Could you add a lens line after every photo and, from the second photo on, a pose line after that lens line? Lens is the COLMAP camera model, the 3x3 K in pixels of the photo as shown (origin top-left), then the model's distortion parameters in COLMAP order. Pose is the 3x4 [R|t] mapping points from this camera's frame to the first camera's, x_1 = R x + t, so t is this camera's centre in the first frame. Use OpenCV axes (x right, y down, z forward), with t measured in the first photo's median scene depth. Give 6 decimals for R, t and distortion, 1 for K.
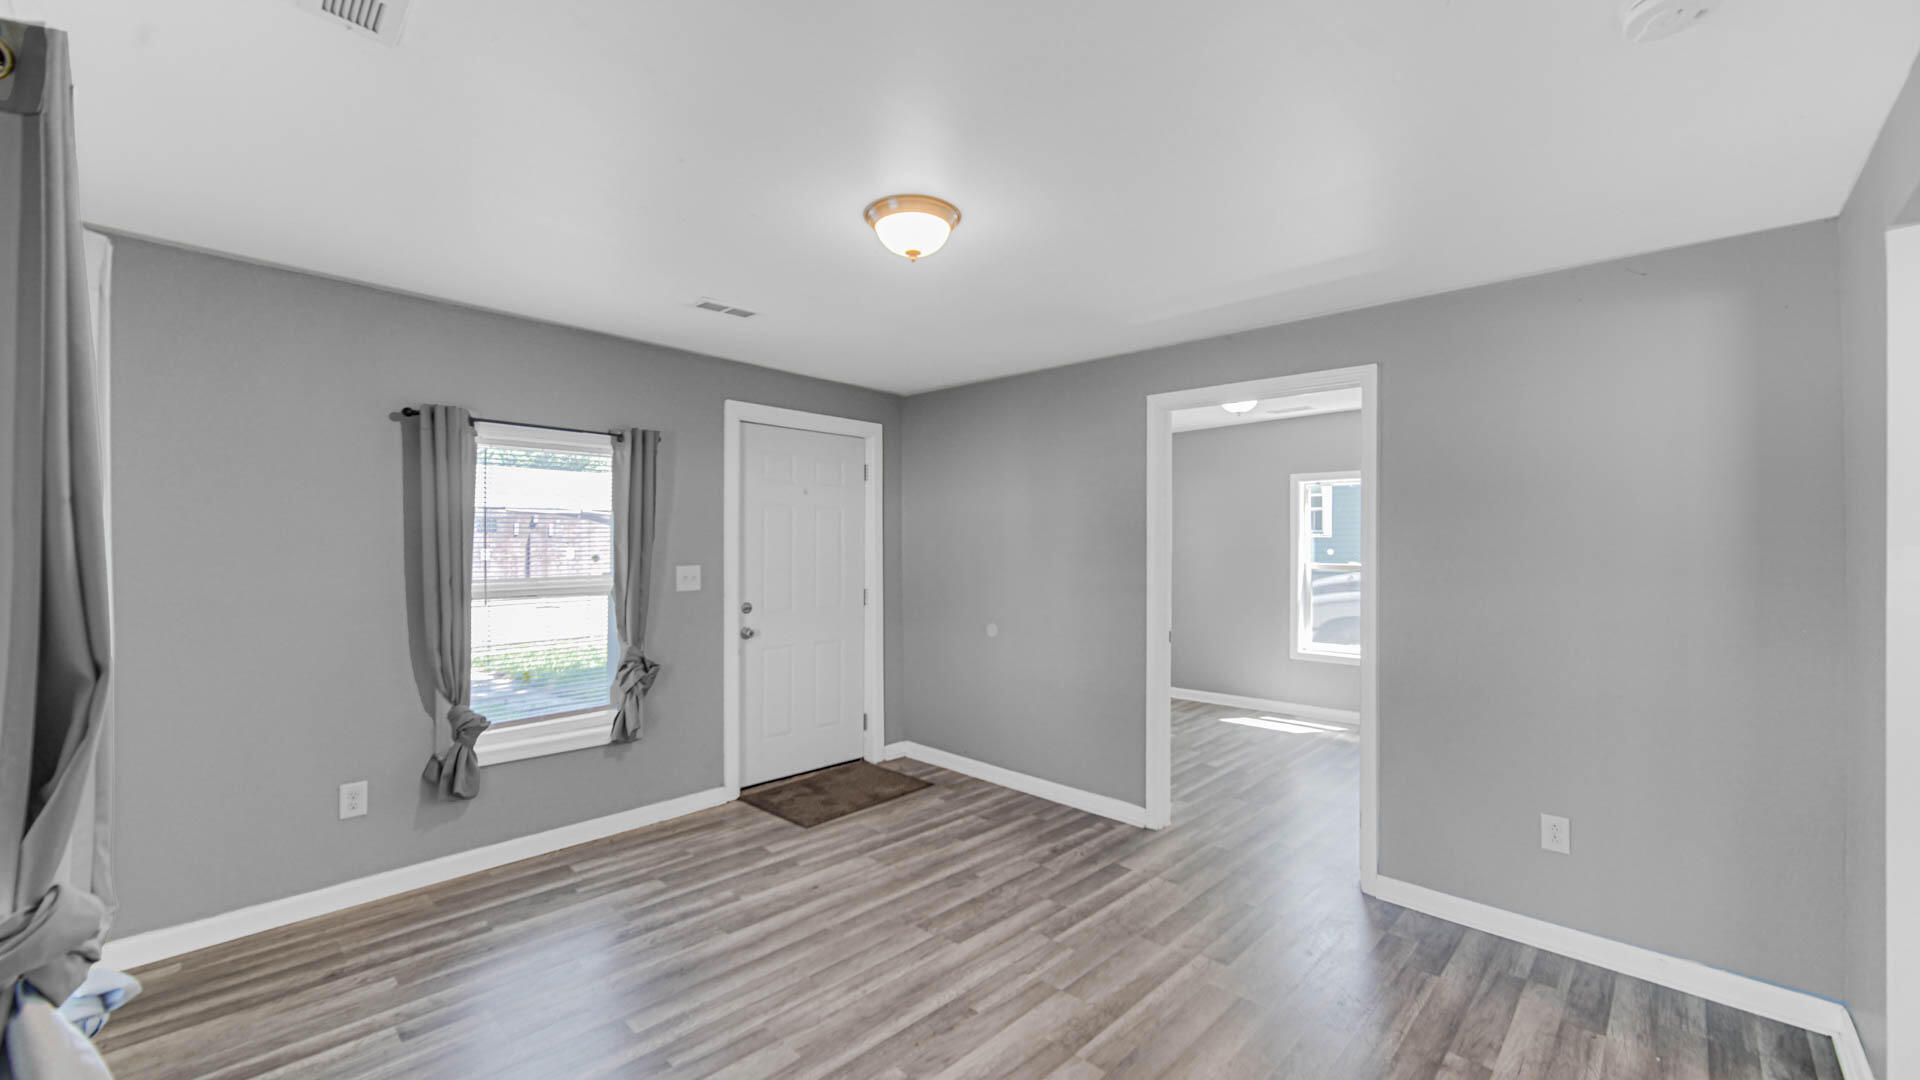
lens RADIAL K [[784.4, 0, 967.1], [0, 784.4, 547.0], [0, 0, 1]] dist [0.000683, -0.000143]
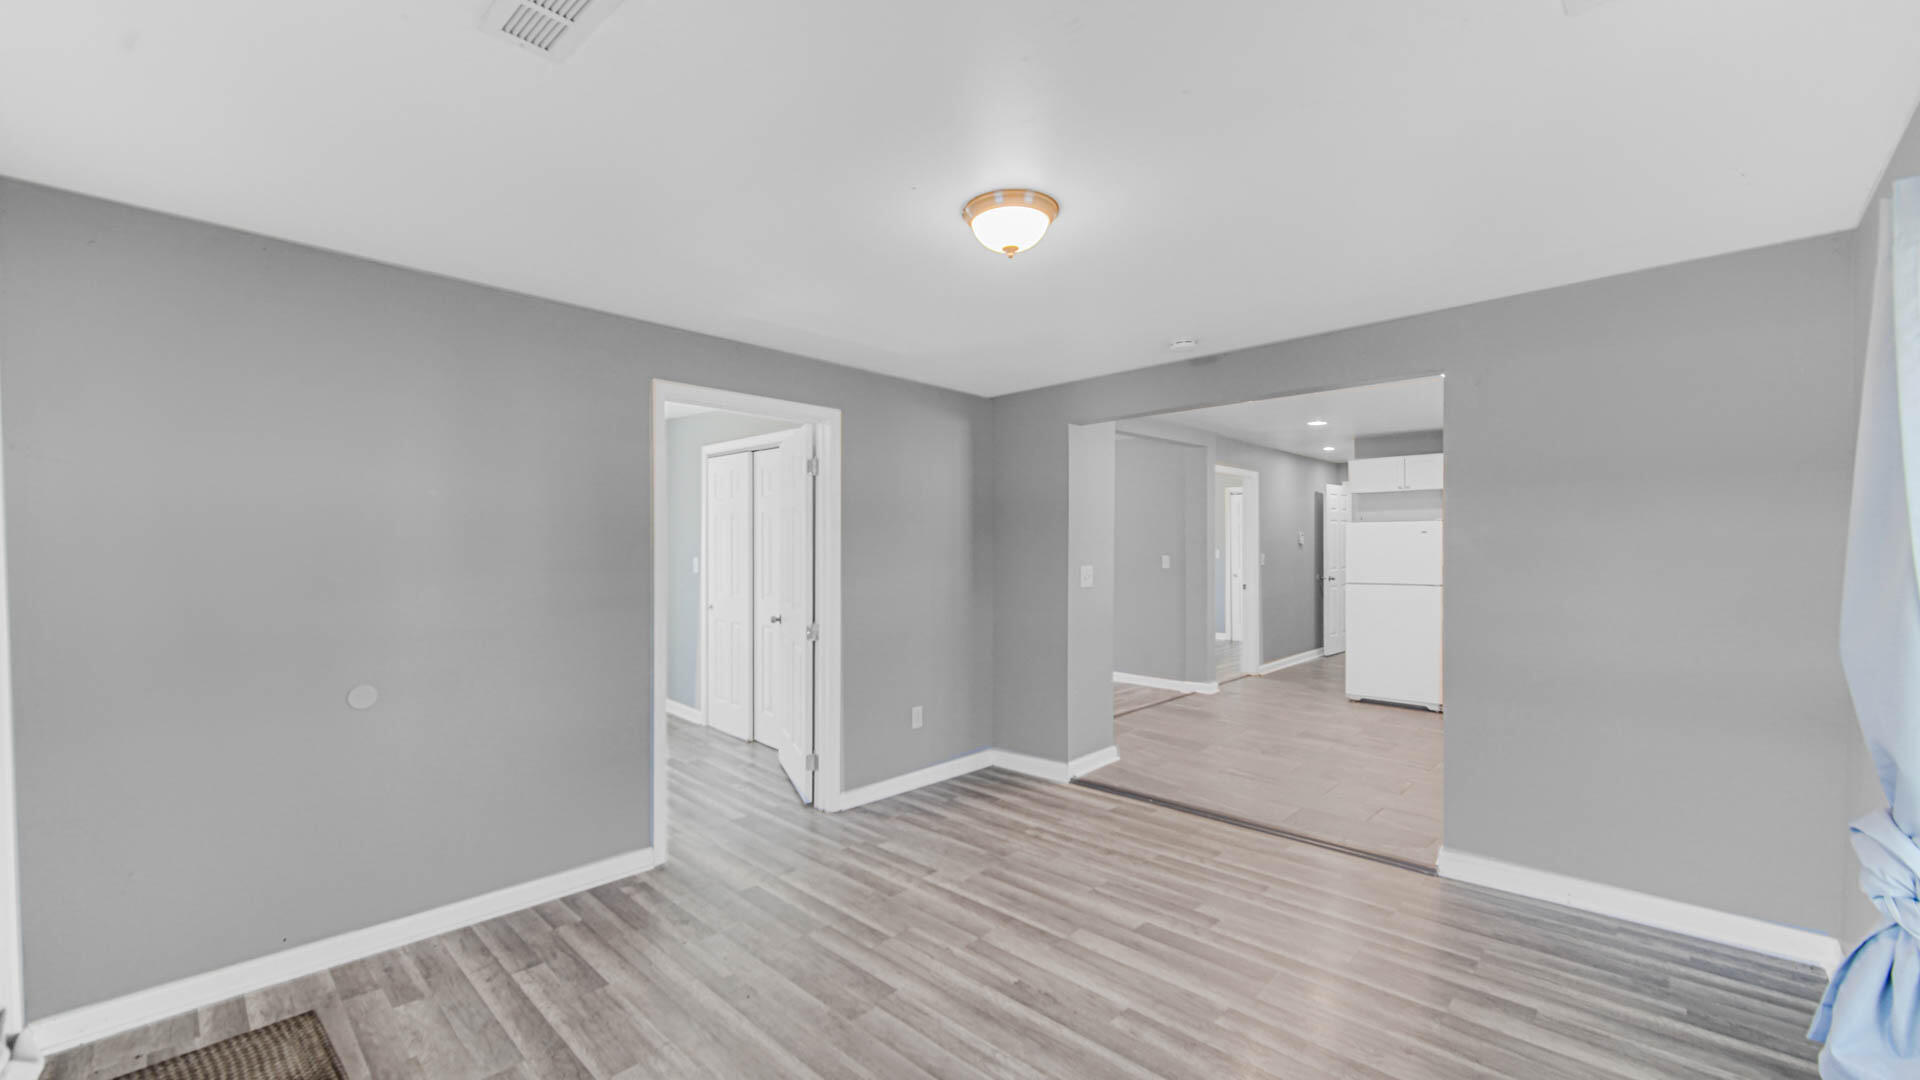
lens RADIAL K [[758.0, 0, 924.8], [0, 758.0, 558.6], [0, 0, 1]] dist [0.001551, -0.000220]
pose [[0.024719, -0.021369, 0.999466, -0.933815], [0.012292, 0.999702, 0.021070, -0.015525], [-0.999619, 0.011764, 0.024974, 0.993086]]
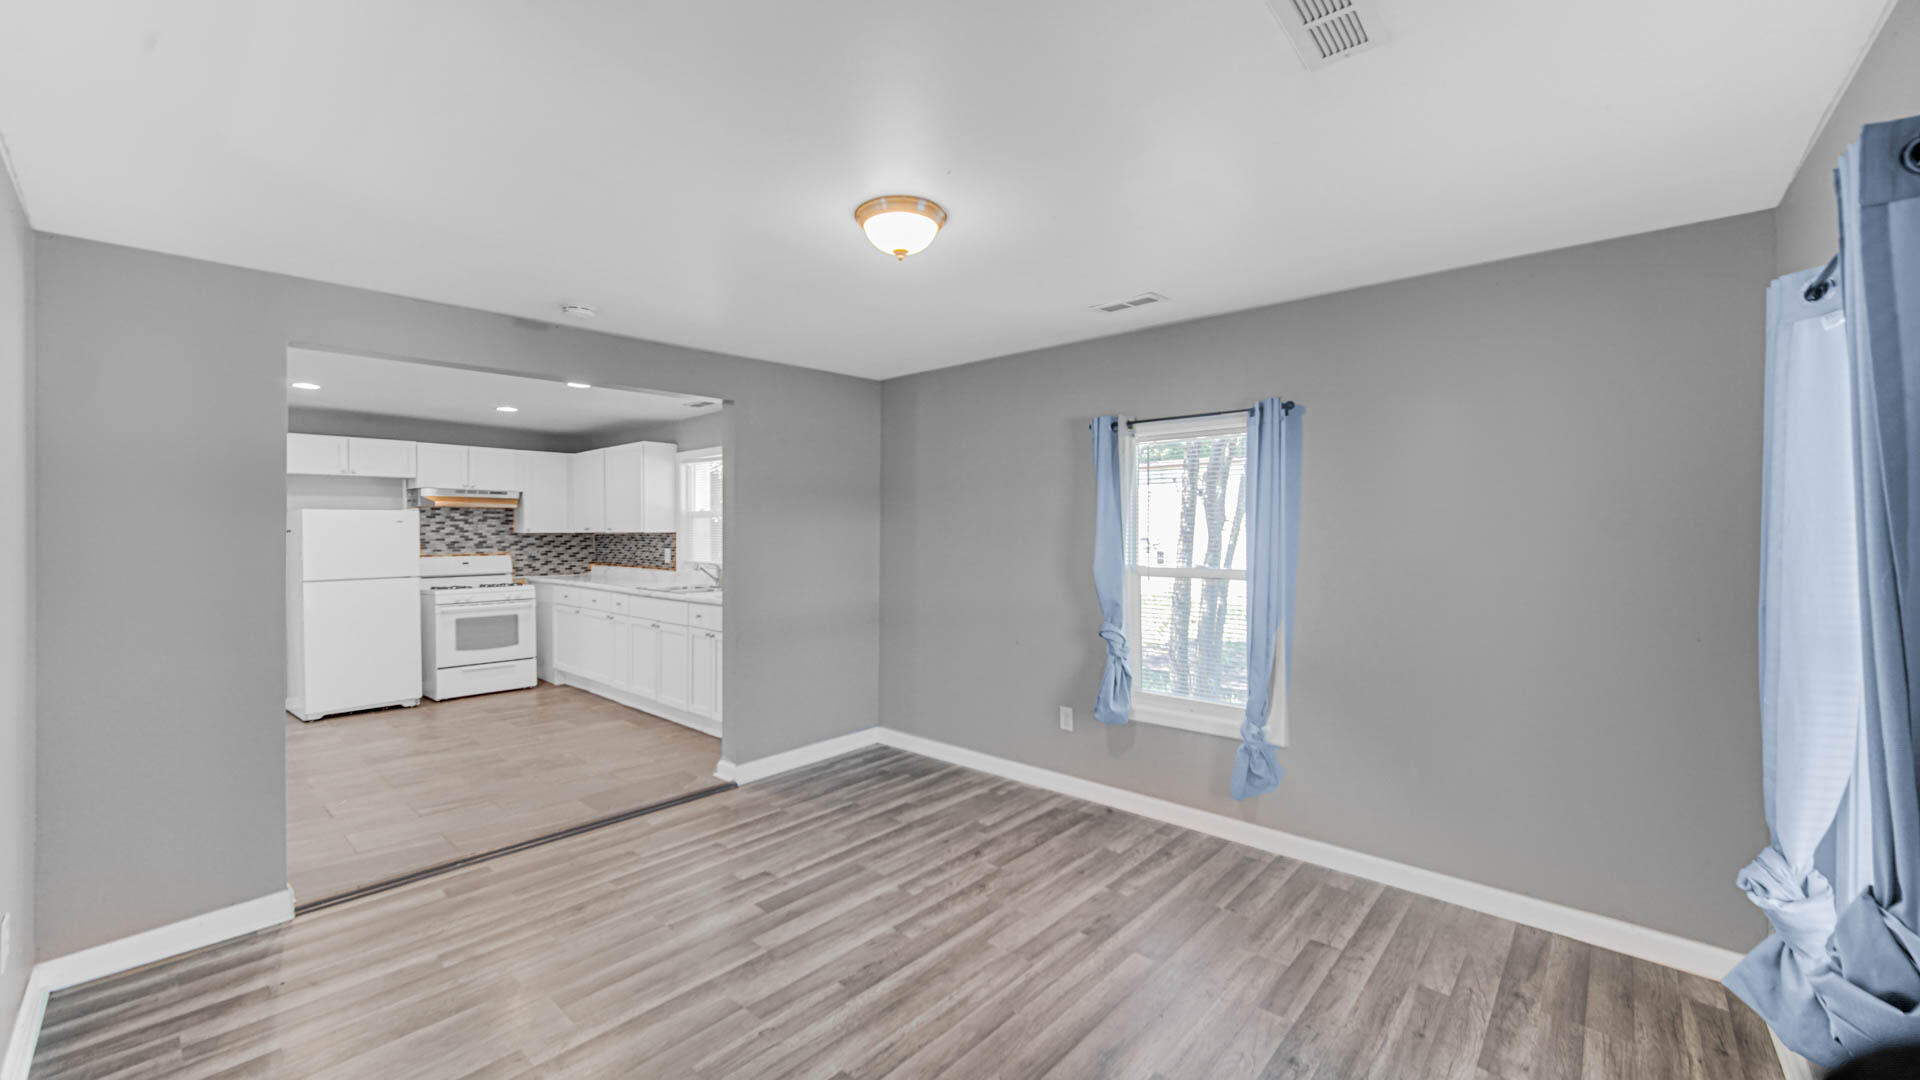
lens RADIAL K [[758.0, 0, 963.5], [0, 758.0, 531.0], [0, 0, 1]] dist [0.001551, -0.000220]
pose [[-0.999308, -0.001177, -0.037180, -0.104906], [-0.001431, 0.999976, 0.006797, -0.018868], [0.037171, 0.006845, -0.999285, 1.828061]]
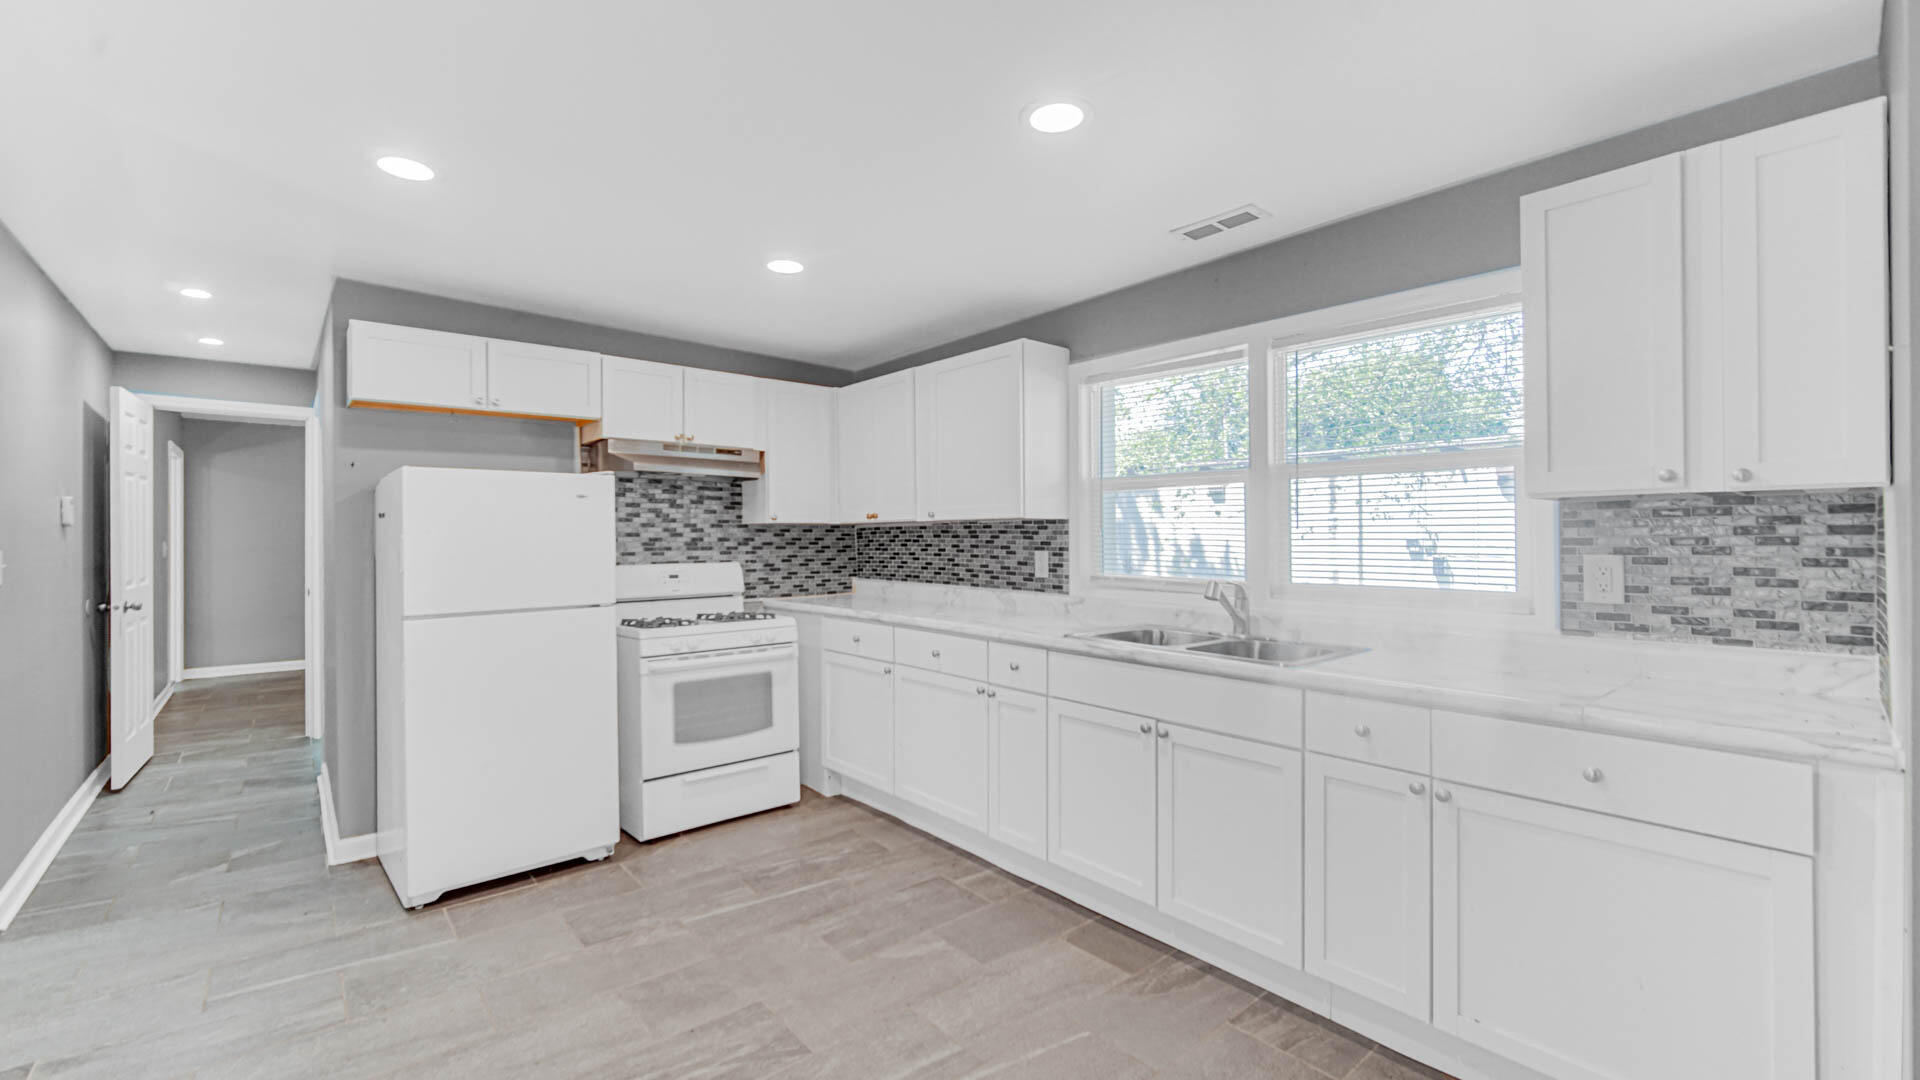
lens RADIAL K [[784.4, 0, 956.5], [0, 784.4, 533.2], [0, 0, 1]] dist [0.000683, -0.000143]
pose [[-0.995853, 0.000505, 0.090976, 0.834451], [0.000851, 0.999993, 0.003772, 0.023332], [-0.090973, 0.003833, -0.995846, 0.612142]]
